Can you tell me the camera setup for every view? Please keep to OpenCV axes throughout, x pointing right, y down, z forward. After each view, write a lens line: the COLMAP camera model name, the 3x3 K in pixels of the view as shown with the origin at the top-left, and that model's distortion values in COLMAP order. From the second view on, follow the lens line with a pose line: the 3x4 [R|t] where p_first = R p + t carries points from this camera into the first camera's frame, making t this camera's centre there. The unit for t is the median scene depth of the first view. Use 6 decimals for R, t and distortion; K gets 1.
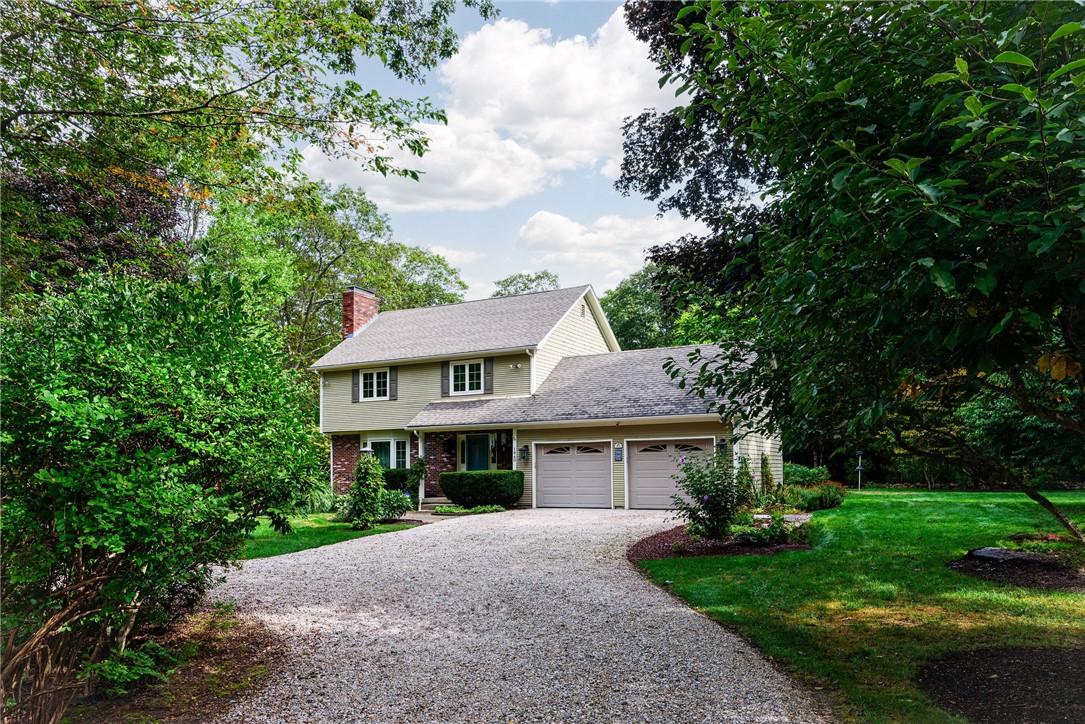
lens RADIAL K [[772.4, 0, 507.9], [0, 772.4, 362.4], [0, 0, 1]] dist [-0.002257, 0.000136]
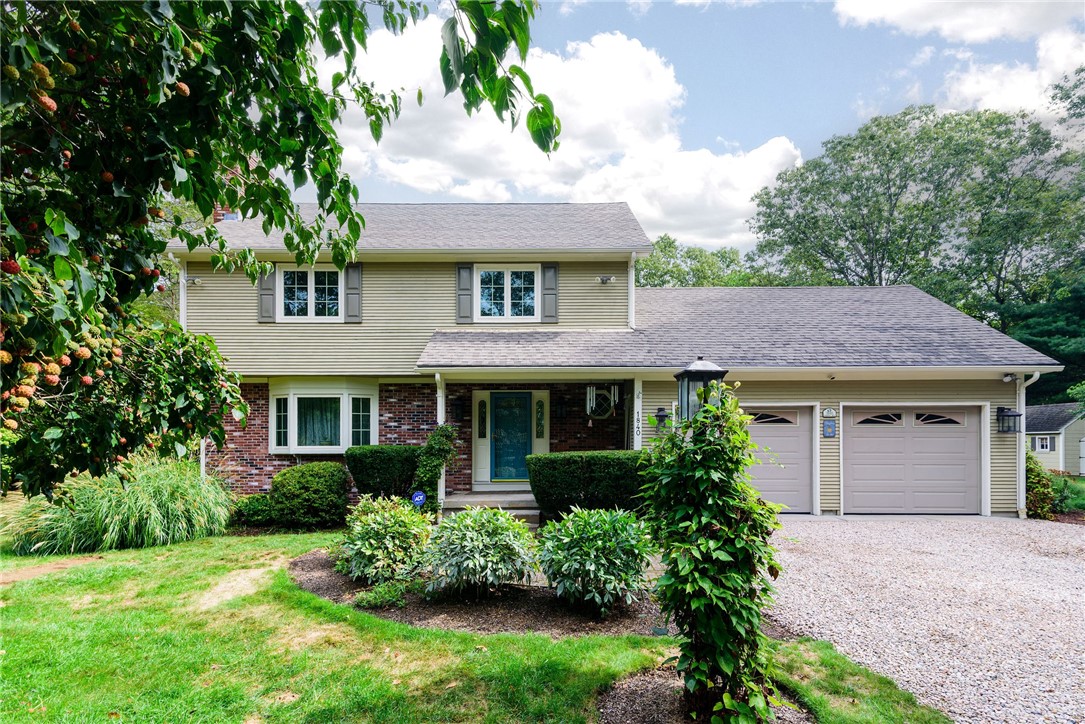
lens RADIAL K [[506.9, 0, 555.7], [0, 506.9, 440.8], [0, 0, 1]] dist [0.010778, -0.000034]
pose [[0.878595, 0.016668, 0.477276, -0.209132], [-0.075712, 0.991613, 0.104744, 0.090021], [-0.471527, -0.128163, 0.872489, 0.646900]]
